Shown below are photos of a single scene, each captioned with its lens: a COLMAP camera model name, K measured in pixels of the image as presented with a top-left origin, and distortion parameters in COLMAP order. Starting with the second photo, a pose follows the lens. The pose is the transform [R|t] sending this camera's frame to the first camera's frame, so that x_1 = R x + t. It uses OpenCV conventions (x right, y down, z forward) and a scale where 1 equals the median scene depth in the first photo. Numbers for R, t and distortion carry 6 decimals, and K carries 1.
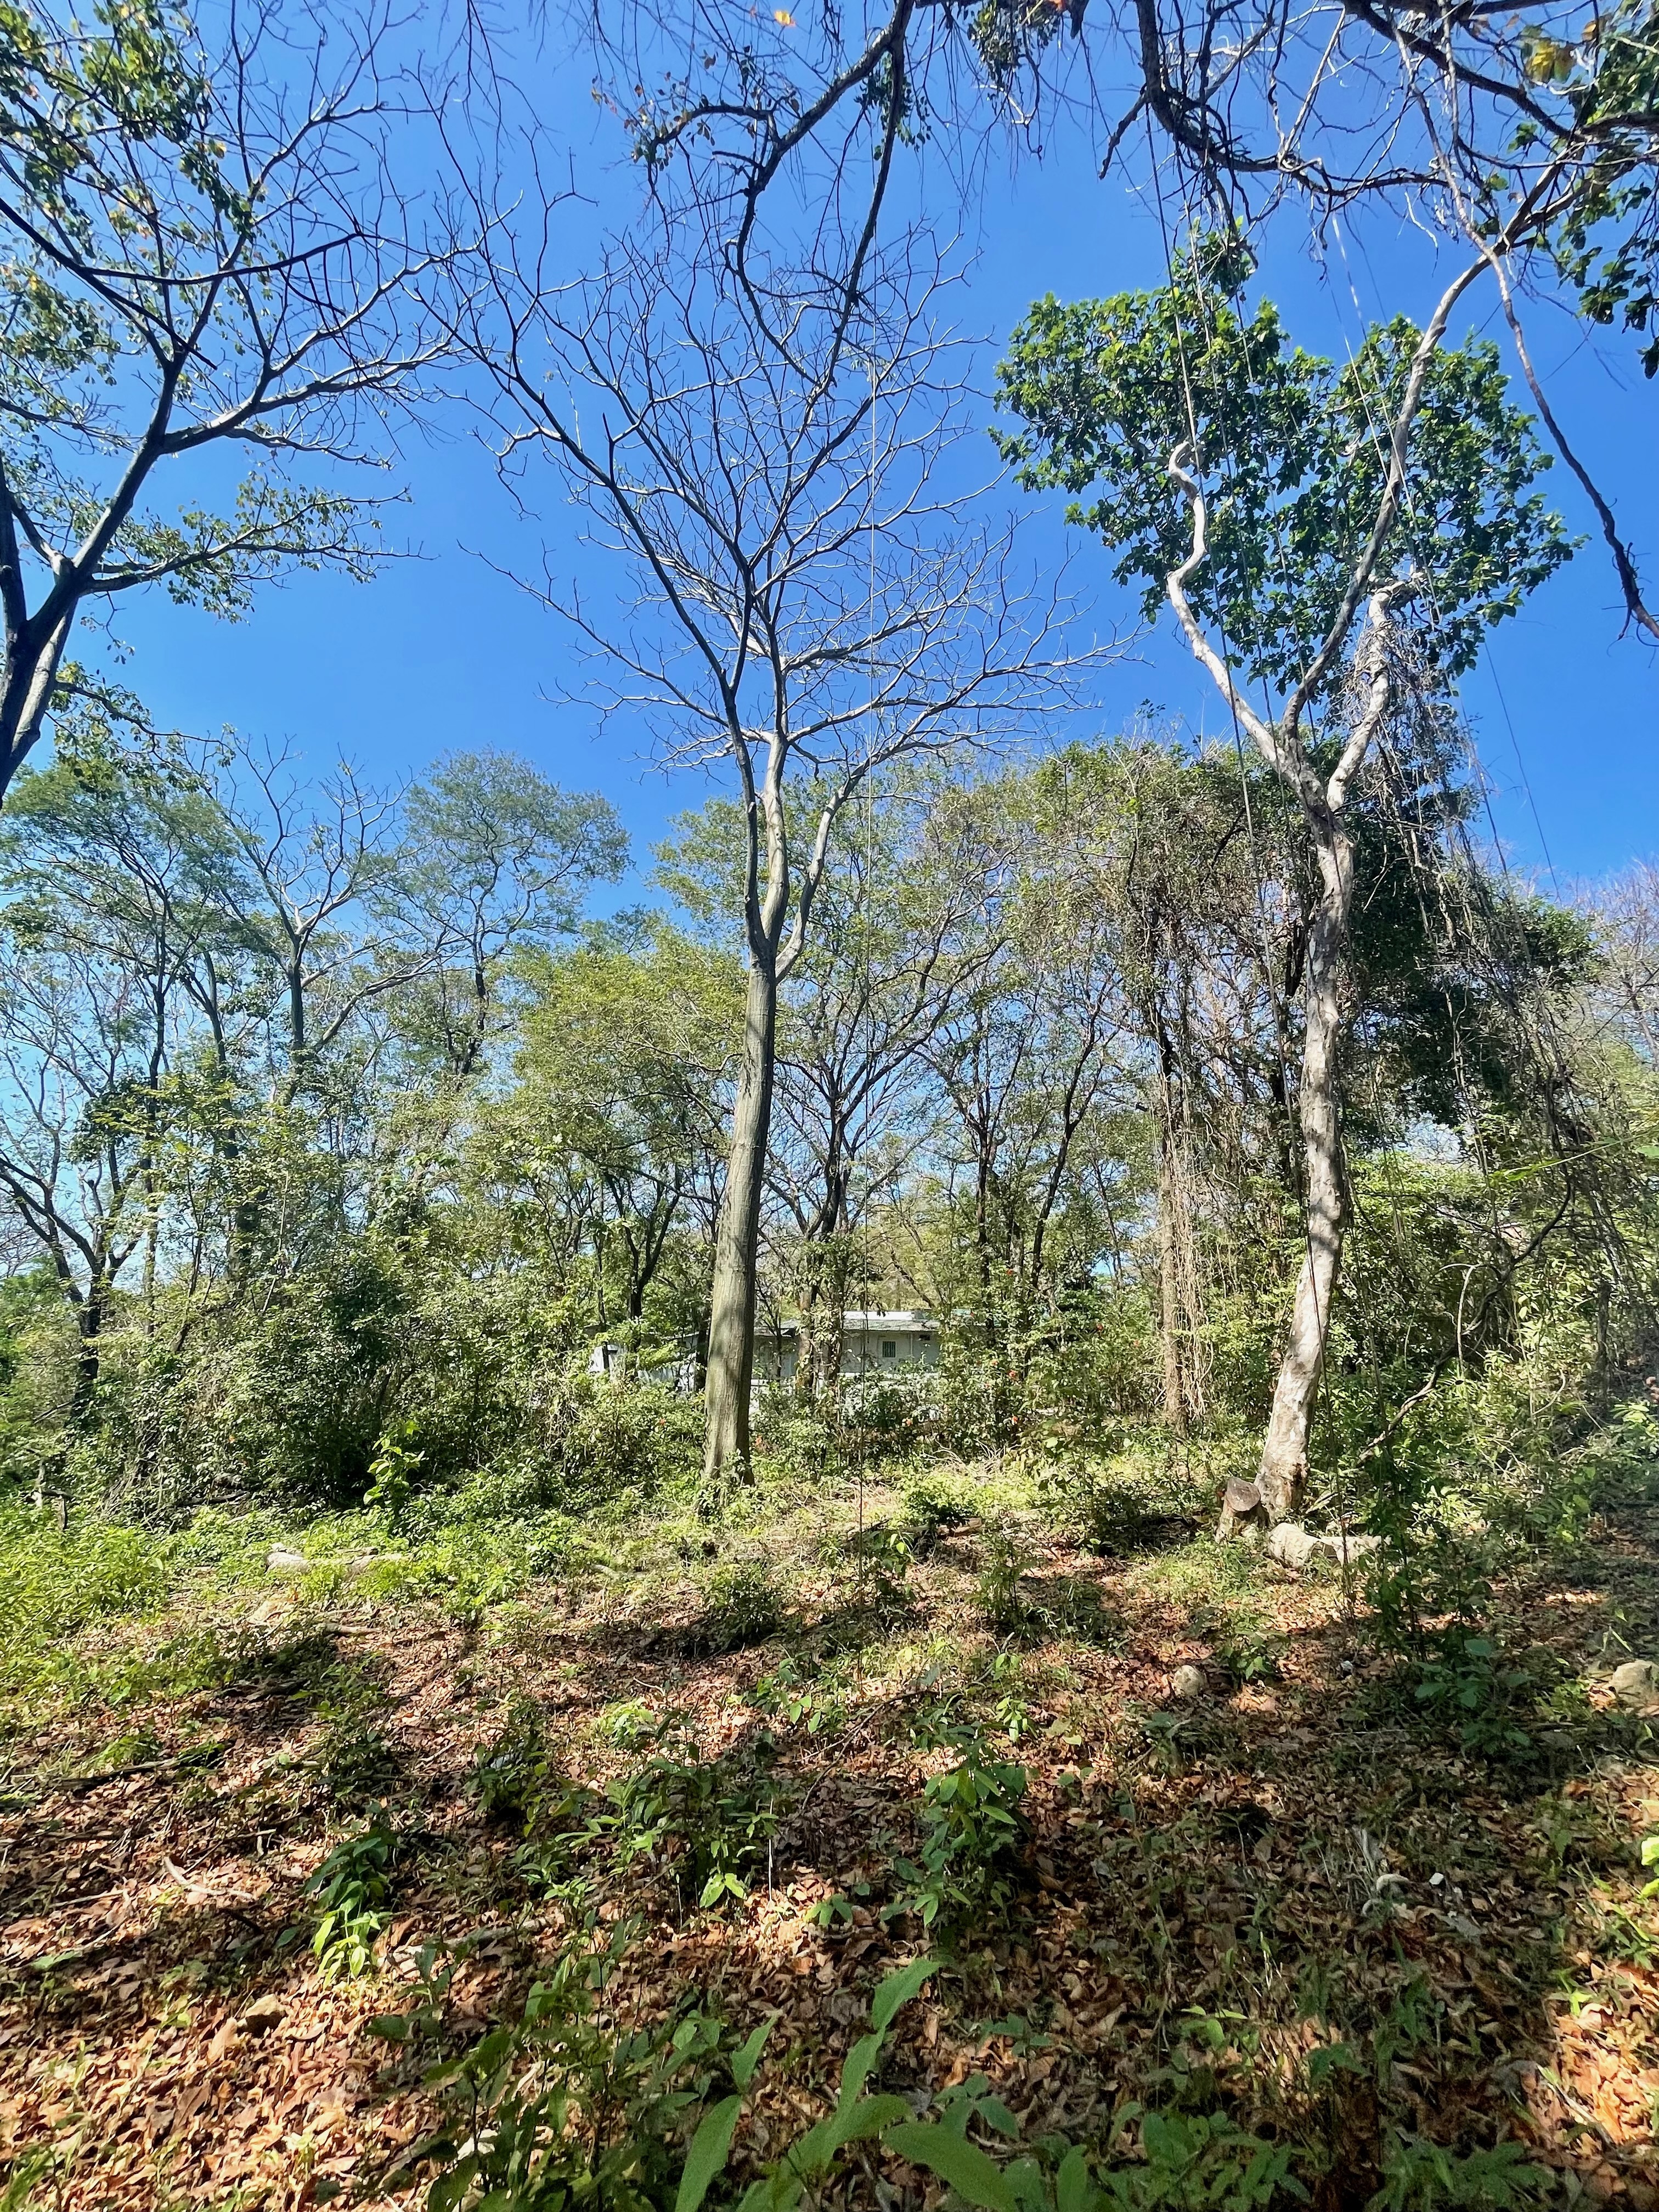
lens RADIAL K [[891.8, 0, 830.8], [0, 891.8, 1108.9], [0, 0, 1]] dist [-0.003566, 0.000425]
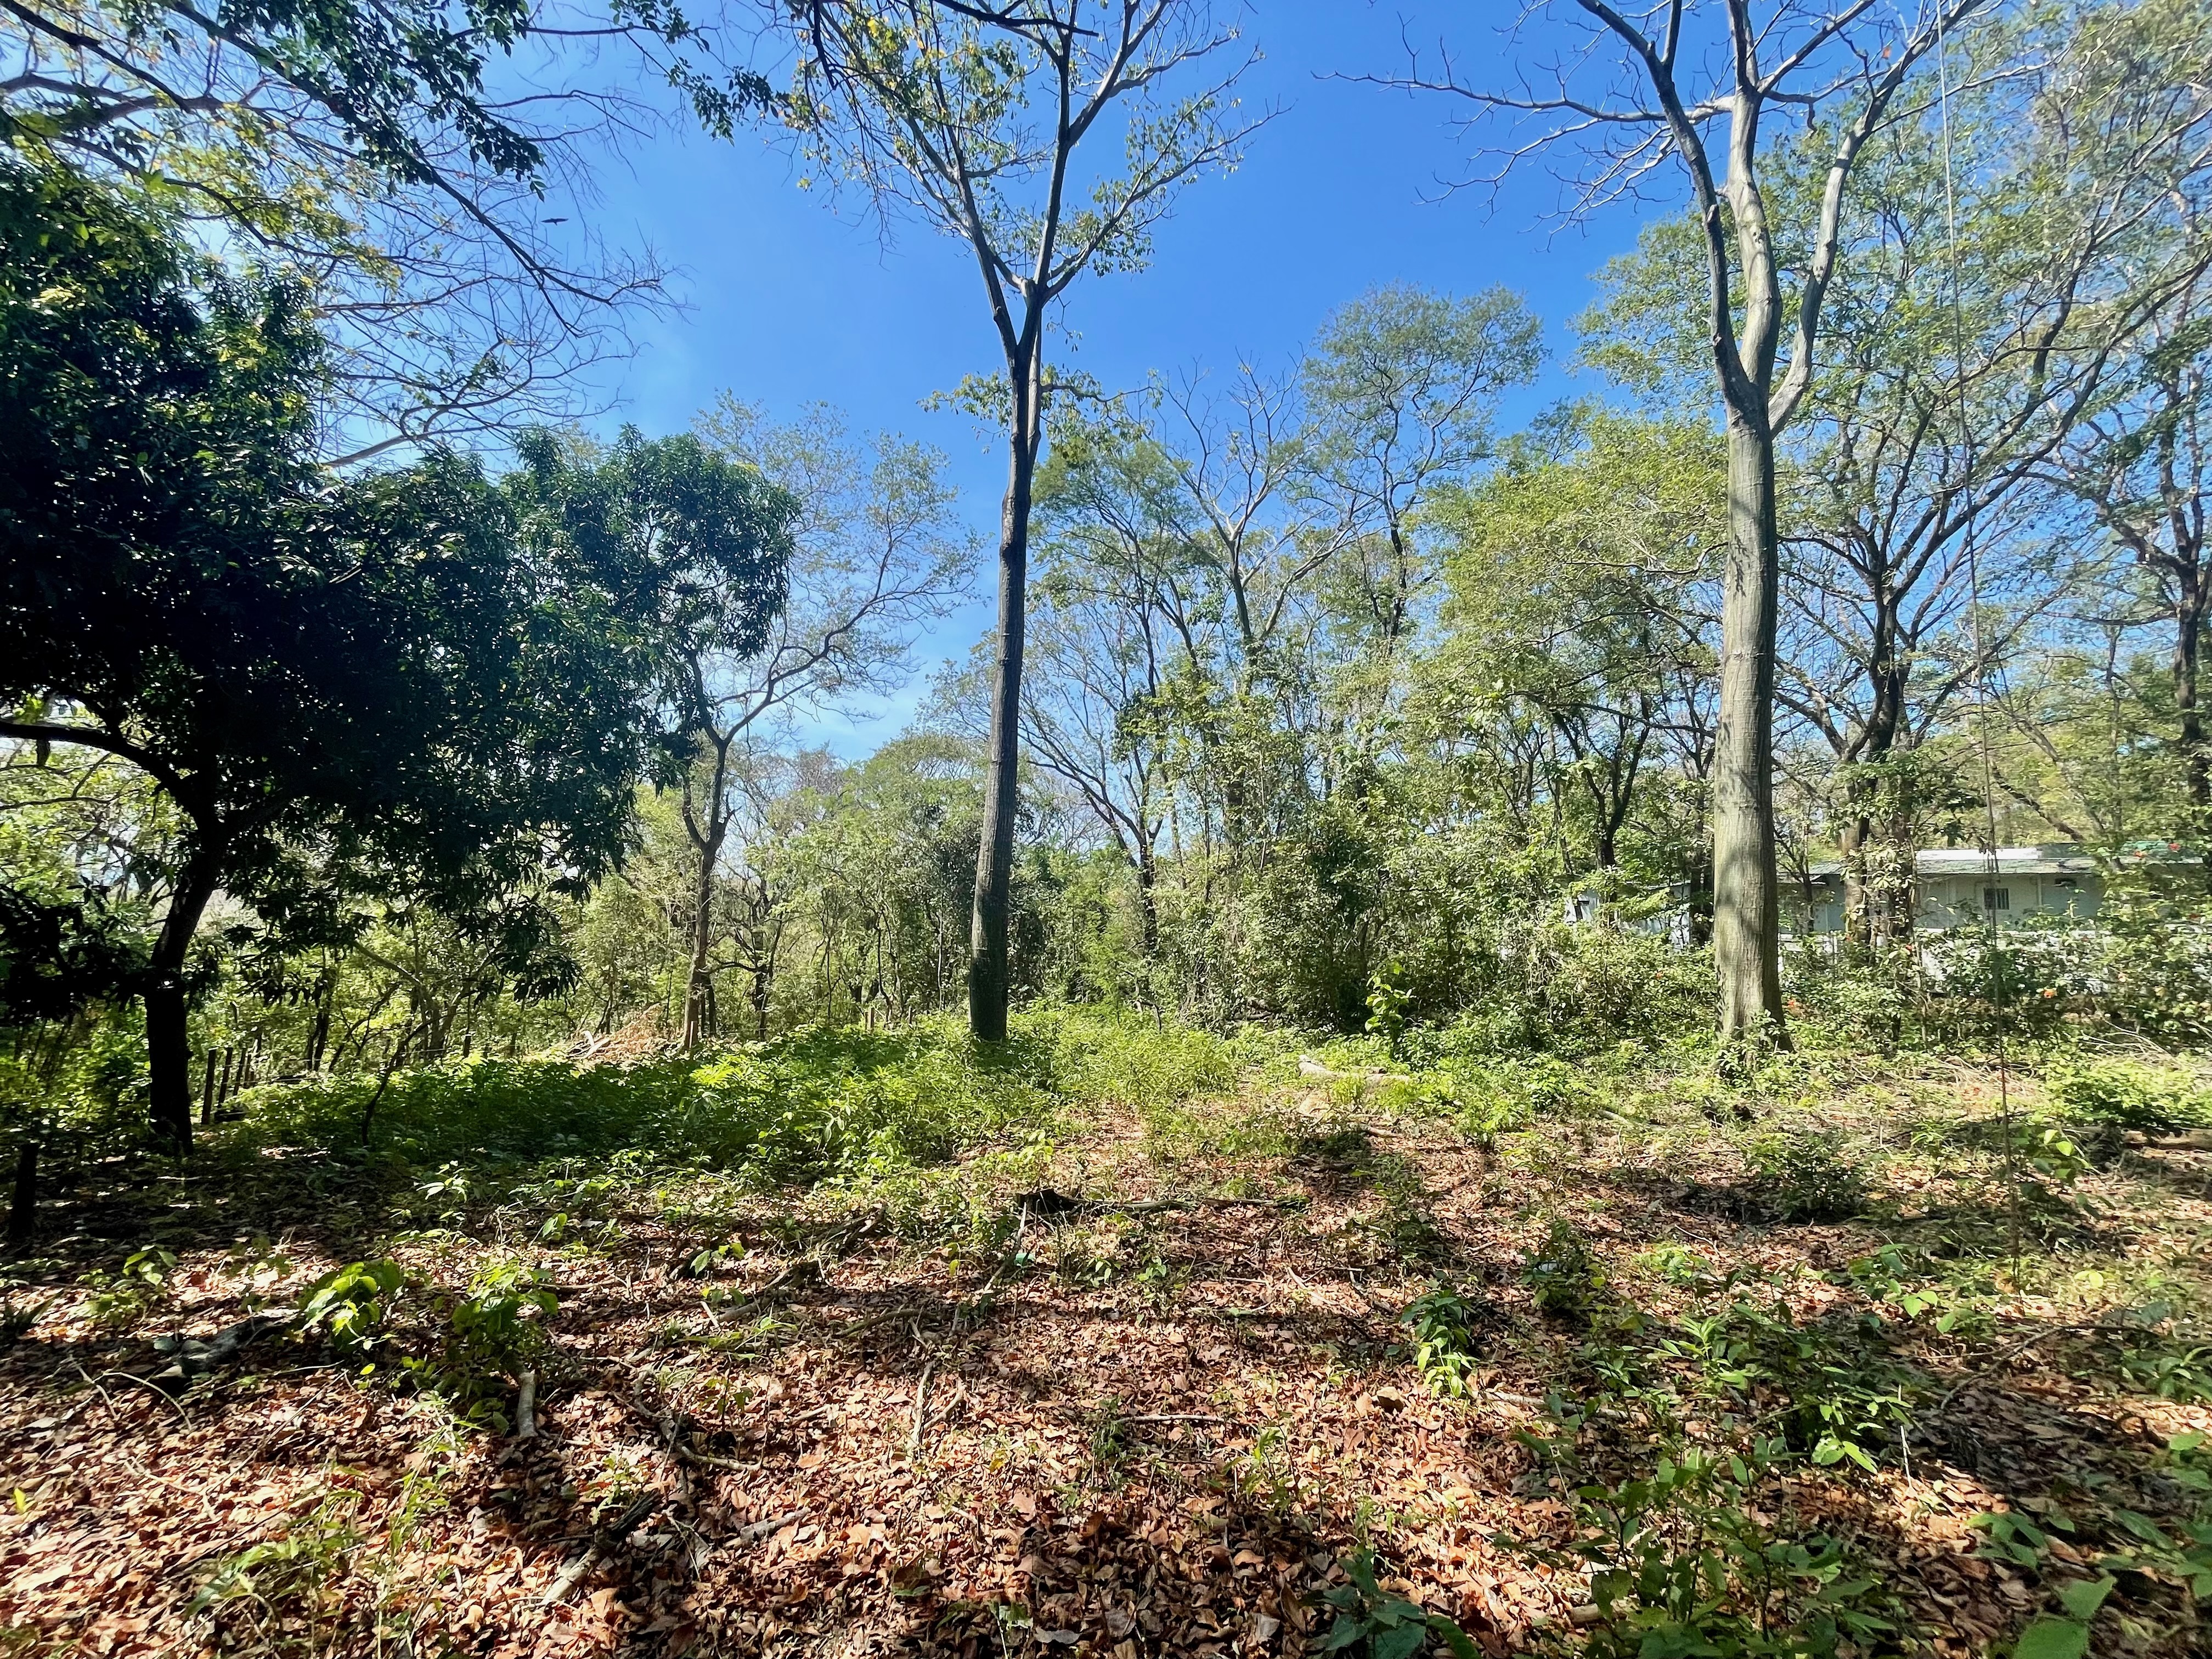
lens RADIAL K [[891.8, 0, 1109.3], [0, 891.8, 828.7], [0, 0, 1]] dist [-0.003566, 0.000425]
pose [[0.754635, -0.055665, -0.653779, -0.009979], [0.173355, 0.977905, 0.116836, 0.000265], [0.632830, -0.201505, 0.747611, -0.007234]]
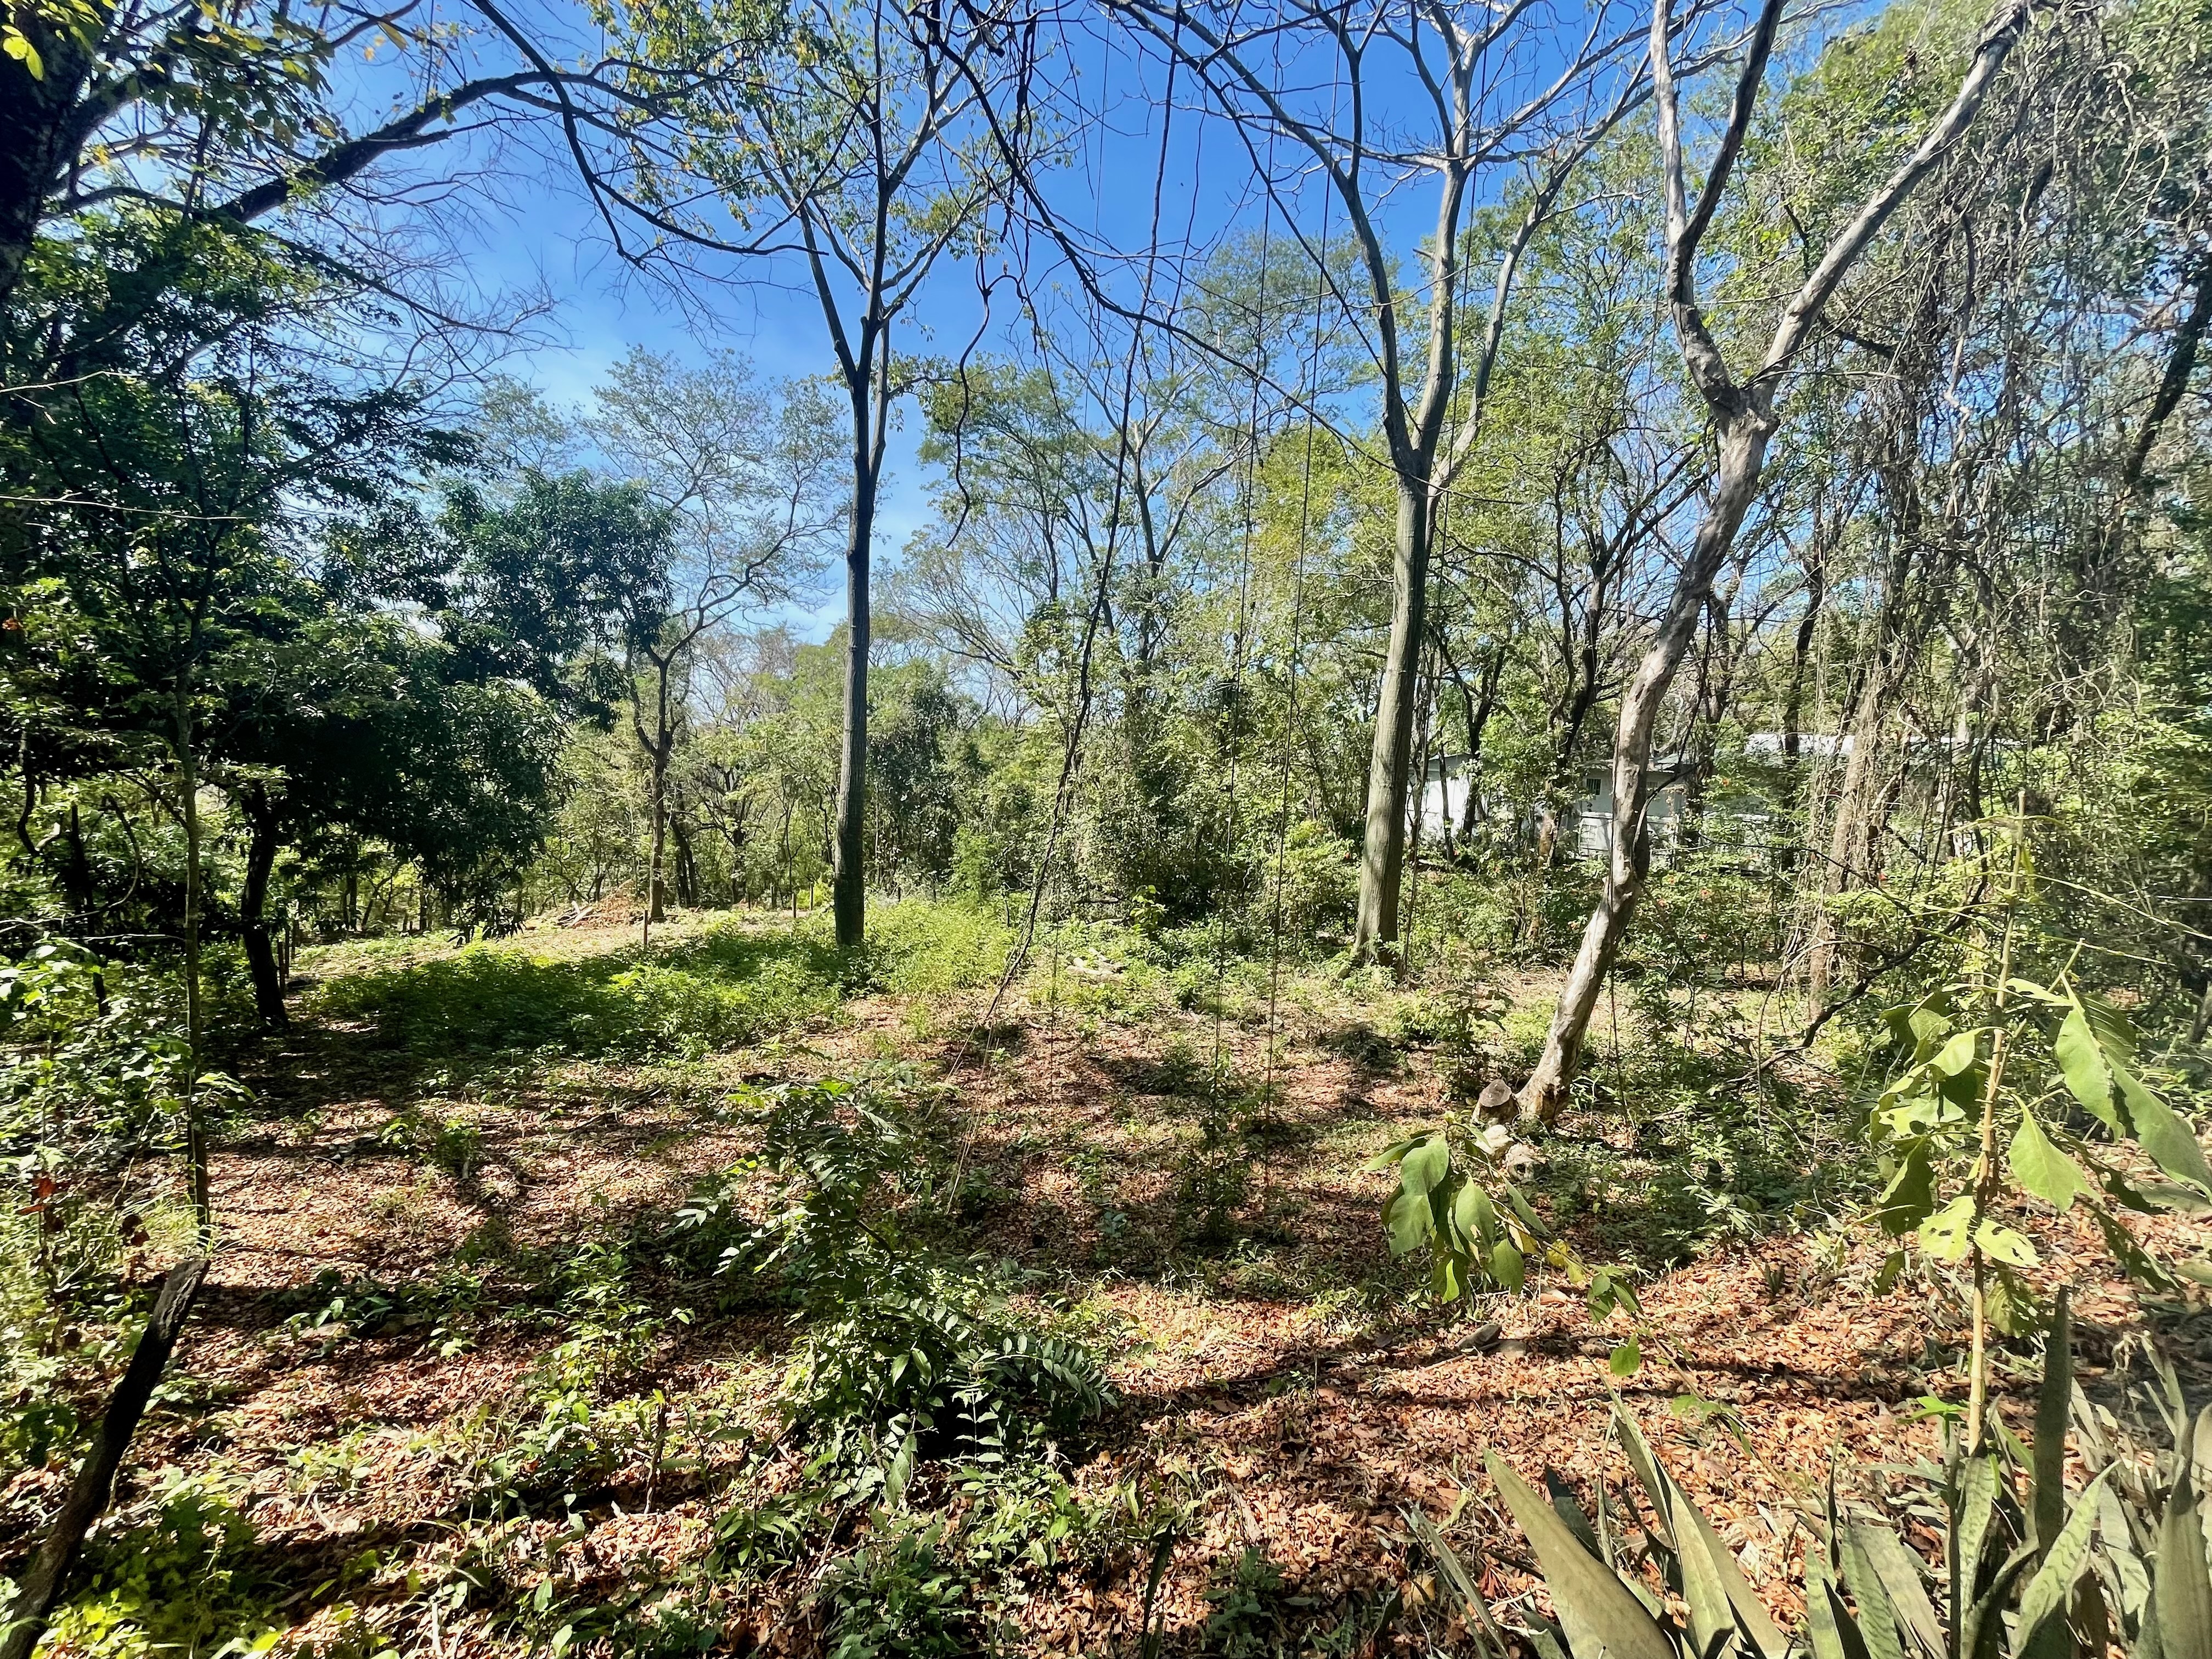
lens RADIAL K [[891.8, 0, 1111.2], [0, 891.8, 827.9], [0, 0, 1]] dist [-0.003566, 0.000425]
pose [[0.752735, 0.070566, -0.654531, 0.393527], [0.166318, 0.941602, 0.292788, -0.163300], [0.636968, -0.329252, 0.697040, -0.027337]]
